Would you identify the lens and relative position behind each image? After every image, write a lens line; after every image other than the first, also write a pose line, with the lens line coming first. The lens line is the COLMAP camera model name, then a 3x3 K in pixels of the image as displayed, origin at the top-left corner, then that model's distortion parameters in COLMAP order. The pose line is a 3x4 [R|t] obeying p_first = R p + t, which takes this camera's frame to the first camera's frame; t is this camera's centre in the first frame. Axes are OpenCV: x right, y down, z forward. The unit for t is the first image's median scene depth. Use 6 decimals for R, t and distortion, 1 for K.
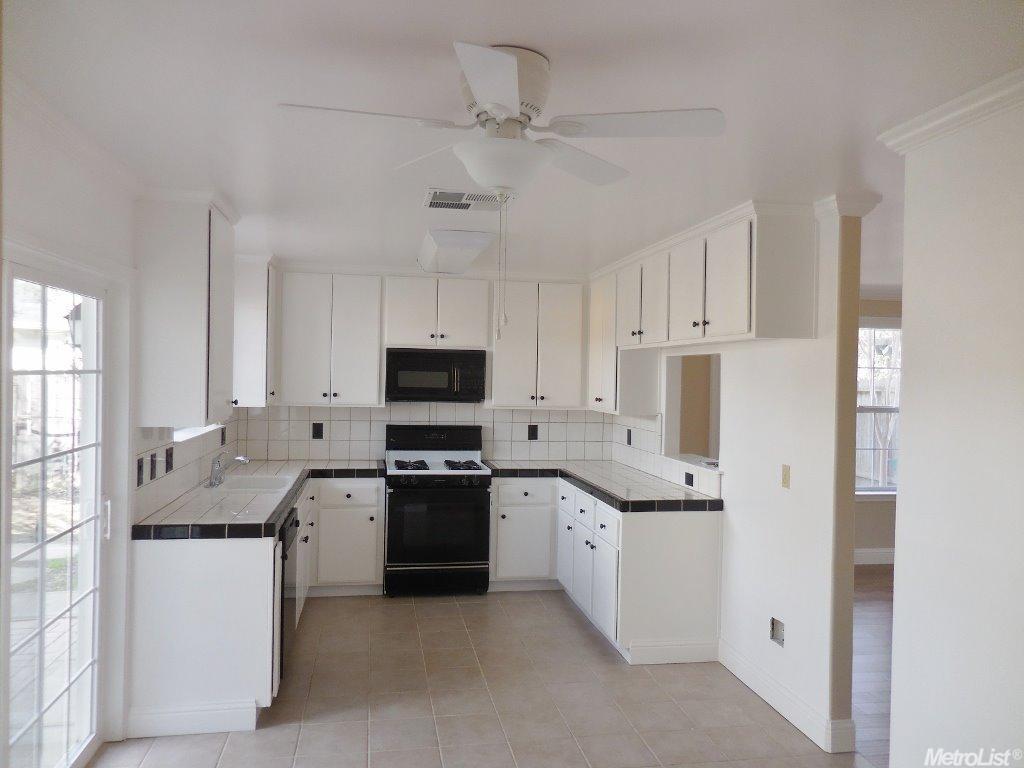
lens RADIAL K [[807.1, 0, 512.0], [0, 807.1, 384.0], [0, 0, 1]] dist [0.002294, 0.000056]
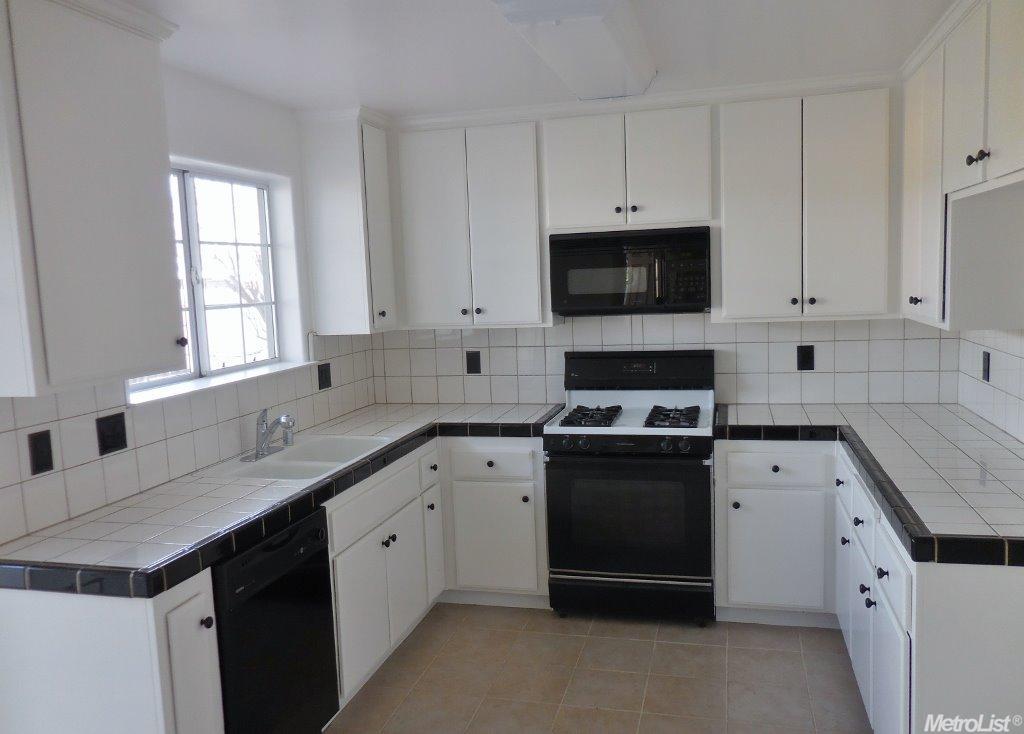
lens RADIAL K [[830.8, 0, 511.7], [0, 830.8, 374.9], [0, 0, 1]] dist [0.003505, 0.000875]
pose [[0.905044, -0.006670, -0.425266, 0.099189], [0.053927, 0.993607, 0.099184, -0.000876], [0.421886, -0.112699, 0.899617, 0.383394]]
